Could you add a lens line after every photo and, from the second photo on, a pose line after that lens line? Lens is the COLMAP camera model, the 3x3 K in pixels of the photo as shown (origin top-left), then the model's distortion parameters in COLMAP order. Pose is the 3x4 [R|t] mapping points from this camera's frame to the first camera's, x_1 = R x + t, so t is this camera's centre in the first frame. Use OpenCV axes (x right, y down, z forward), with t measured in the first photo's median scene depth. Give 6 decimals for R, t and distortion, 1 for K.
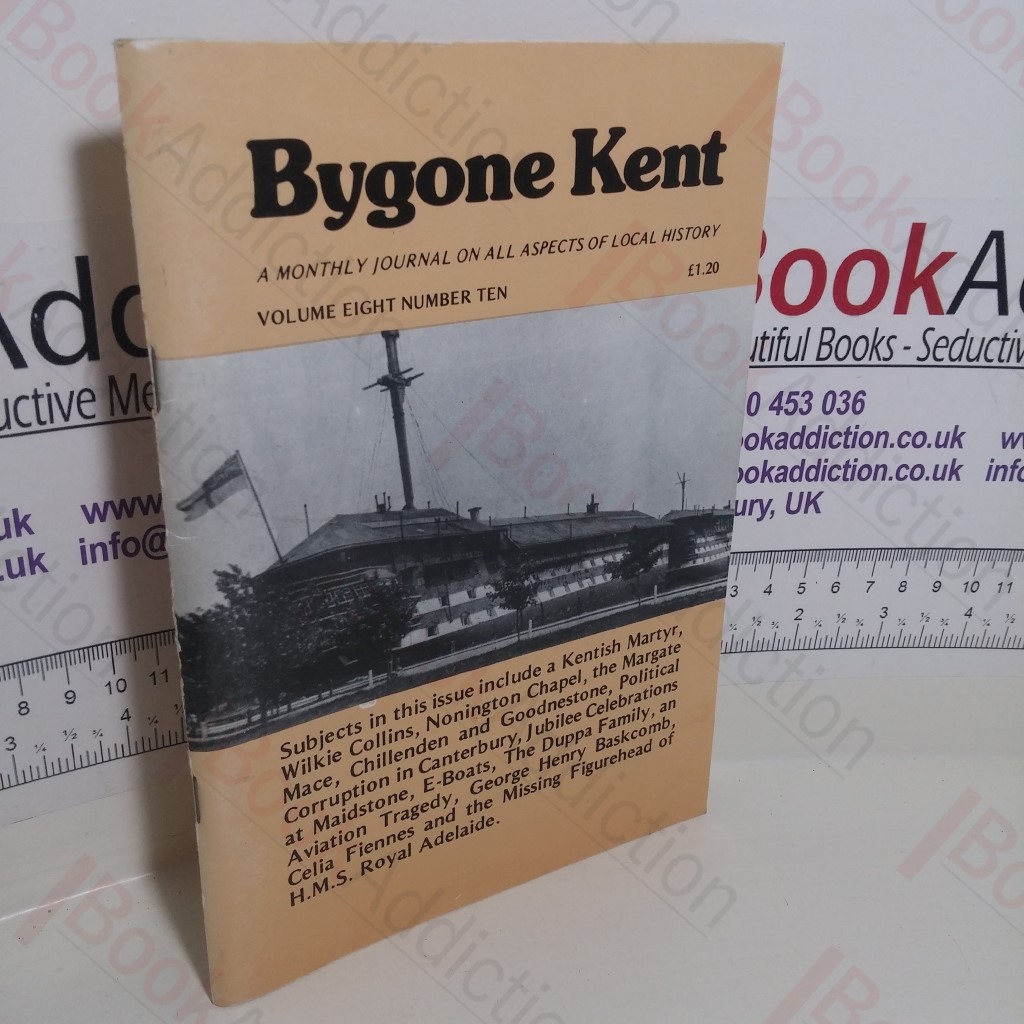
lens RADIAL K [[1197.5, 0, 508.1], [0, 1197.5, 522.5], [0, 0, 1]] dist [0.035554, 0.000000]
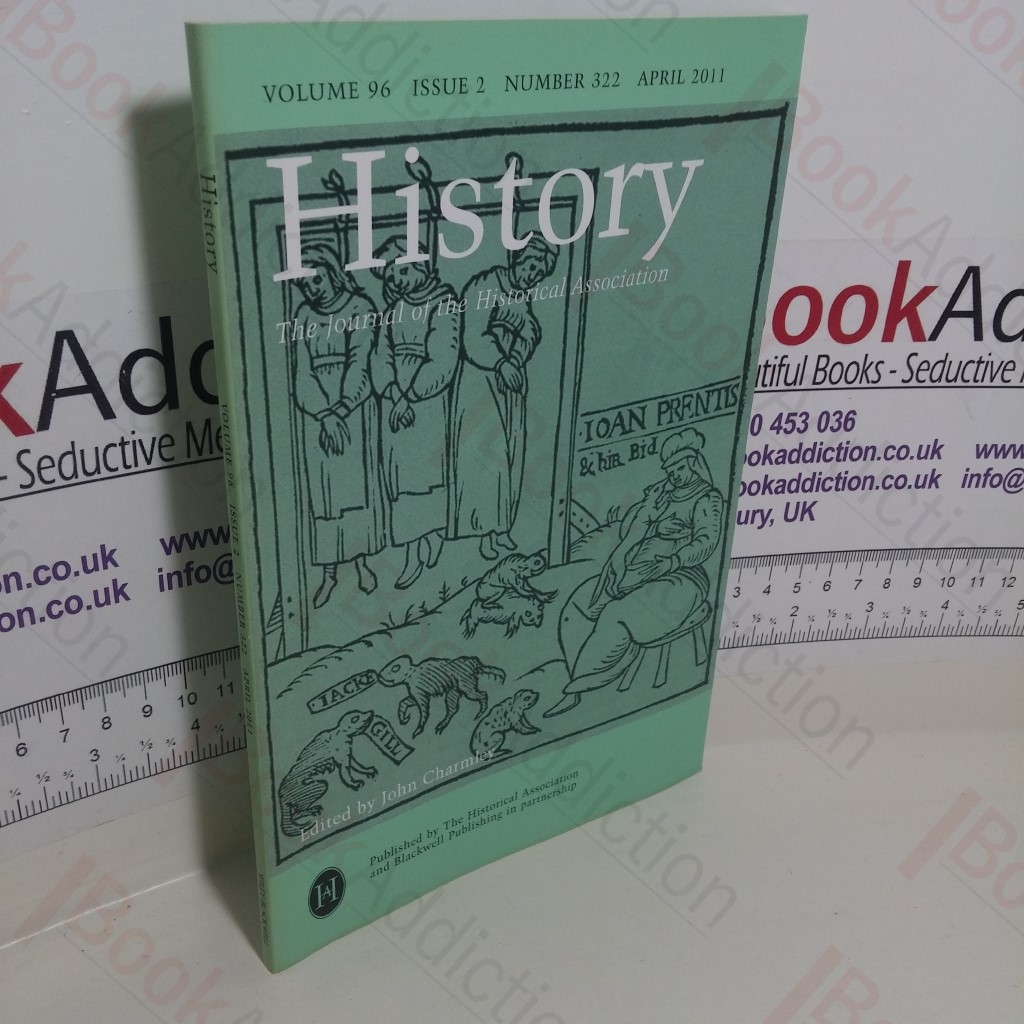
lens RADIAL K [[1197.5, 0, 512.4], [0, 1197.5, 533.6], [0, 0, 1]] dist [0.035554, 0.000000]
pose [[0.998643, -0.022155, 0.047136, -0.071623], [0.020419, 0.999107, 0.036997, -0.044065], [-0.047914, -0.035985, 0.998203, -0.088637]]
